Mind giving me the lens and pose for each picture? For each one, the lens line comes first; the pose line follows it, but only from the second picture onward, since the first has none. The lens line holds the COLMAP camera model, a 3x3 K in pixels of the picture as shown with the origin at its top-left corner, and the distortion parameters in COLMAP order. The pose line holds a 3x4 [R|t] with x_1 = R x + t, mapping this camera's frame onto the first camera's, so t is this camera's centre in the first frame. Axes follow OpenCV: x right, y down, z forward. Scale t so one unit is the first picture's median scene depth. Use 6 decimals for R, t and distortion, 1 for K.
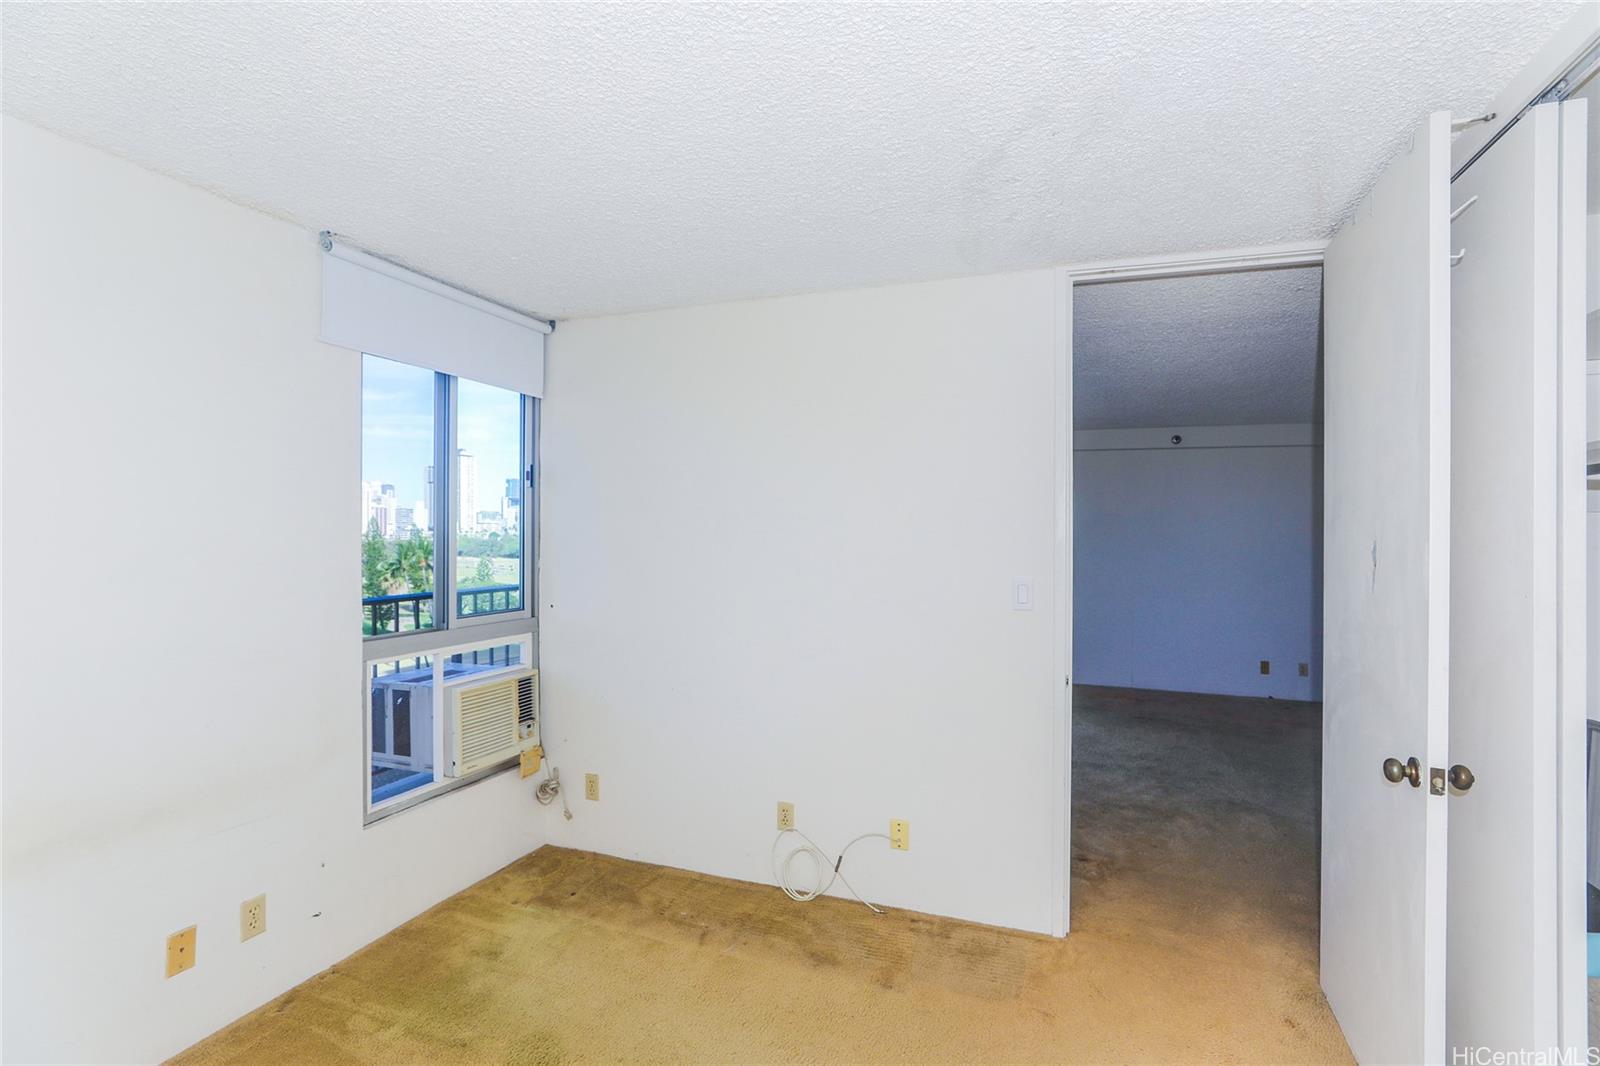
lens RADIAL K [[736.3, 0, 800.0], [0, 736.3, 533.0], [0, 0, 1]] dist [-0.001540, 0.000051]
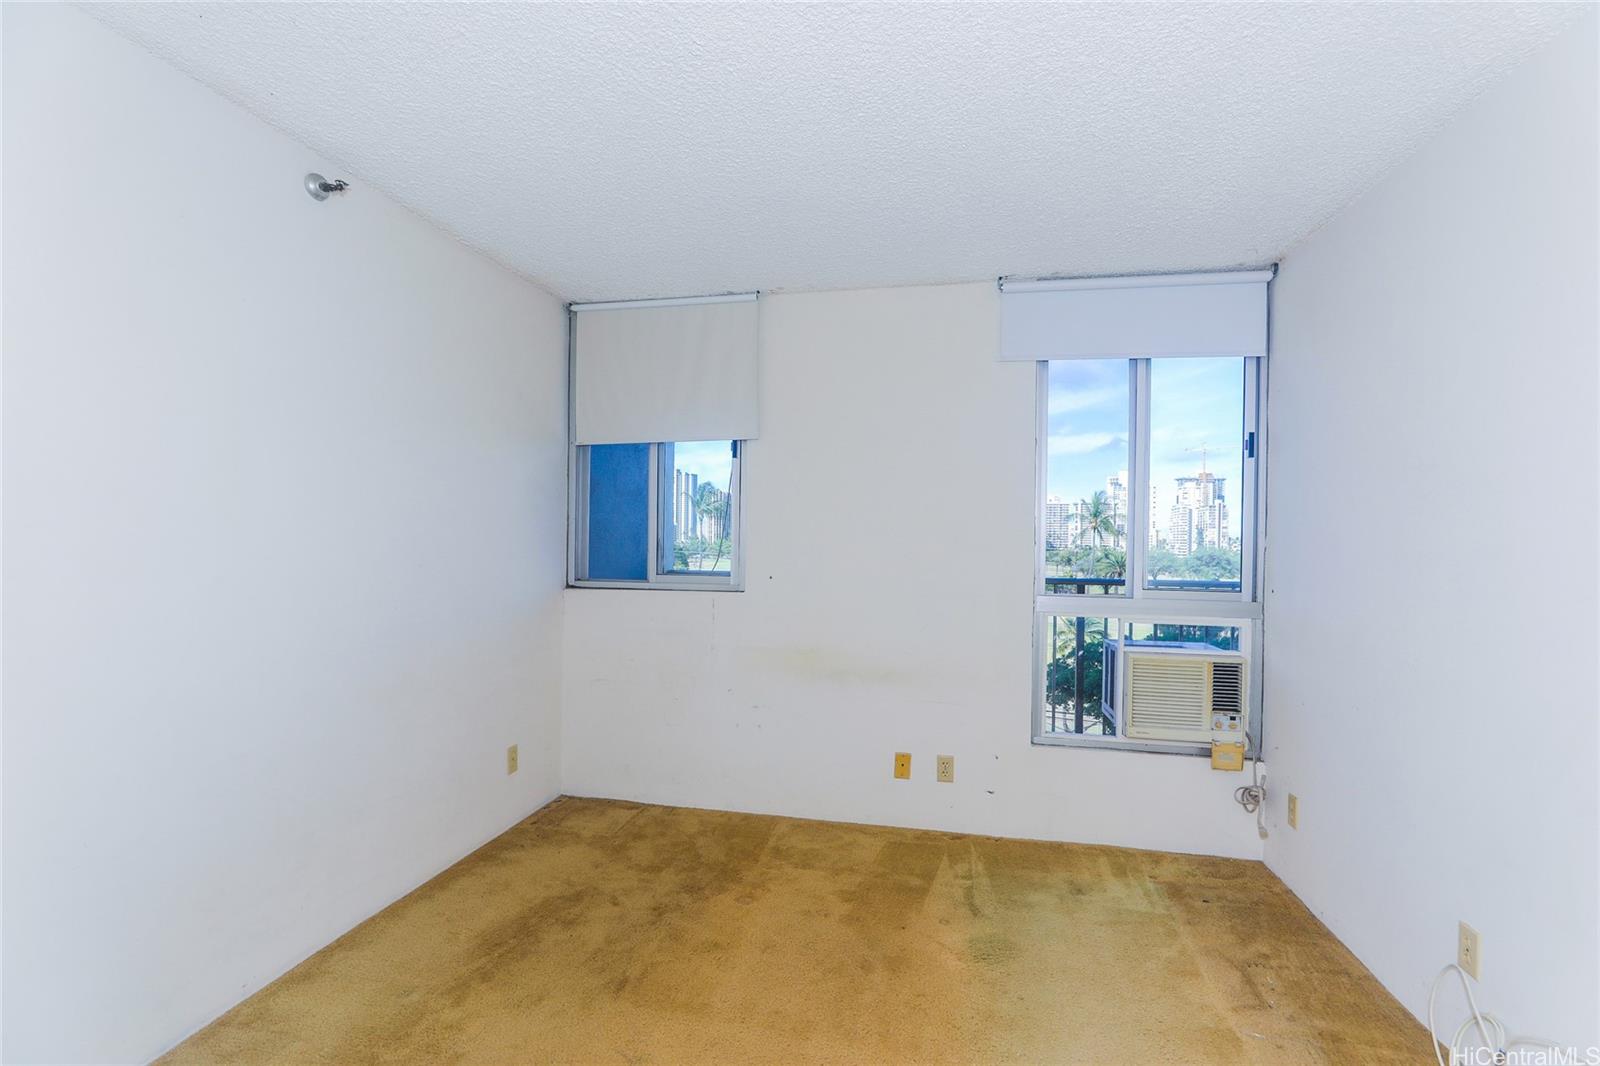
lens RADIAL K [[736.3, 0, 800.0], [0, 736.3, 533.0], [0, 0, 1]] dist [-0.001540, 0.000051]
pose [[0.179888, -0.000422, -0.983687, 0.481794], [-0.017870, 0.999833, -0.003696, 0.049818], [0.983525, 0.018243, 0.179850, 0.334199]]
